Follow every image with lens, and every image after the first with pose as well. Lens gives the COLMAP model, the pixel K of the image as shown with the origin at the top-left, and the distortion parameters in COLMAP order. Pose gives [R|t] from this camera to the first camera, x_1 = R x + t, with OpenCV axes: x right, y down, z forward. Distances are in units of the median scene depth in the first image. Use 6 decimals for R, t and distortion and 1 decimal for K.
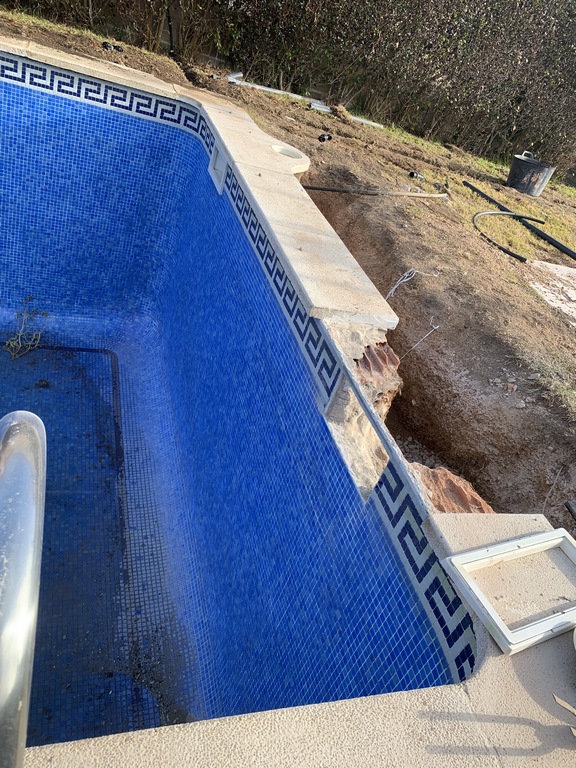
lens RADIAL K [[599.6, 0, 288.0], [0, 599.6, 384.0], [0, 0, 1]] dist [0.004101, 0.003525]
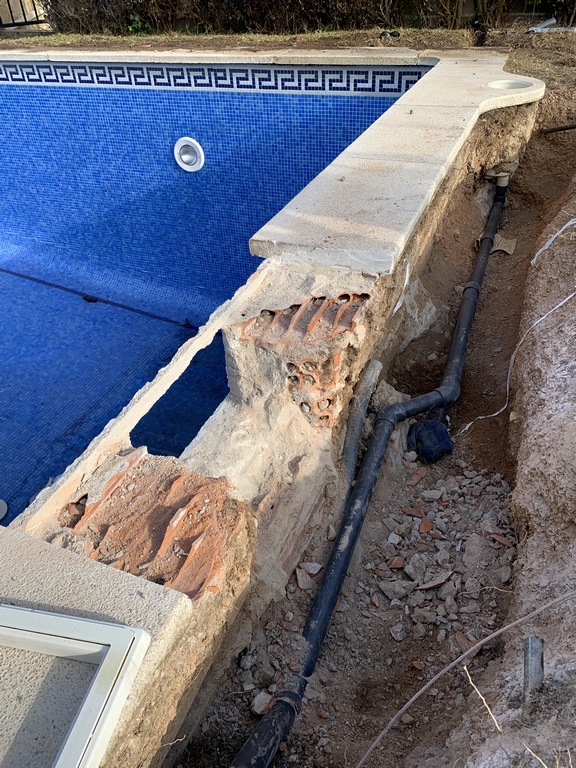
lens RADIAL K [[599.6, 0, 288.0], [0, 599.6, 384.0], [0, 0, 1]] dist [0.004101, 0.003525]
pose [[0.724488, 0.070842, -0.685637, 0.317254], [-0.119461, 0.992557, -0.023676, 0.028043], [0.678856, 0.099060, 0.727558, 0.297452]]
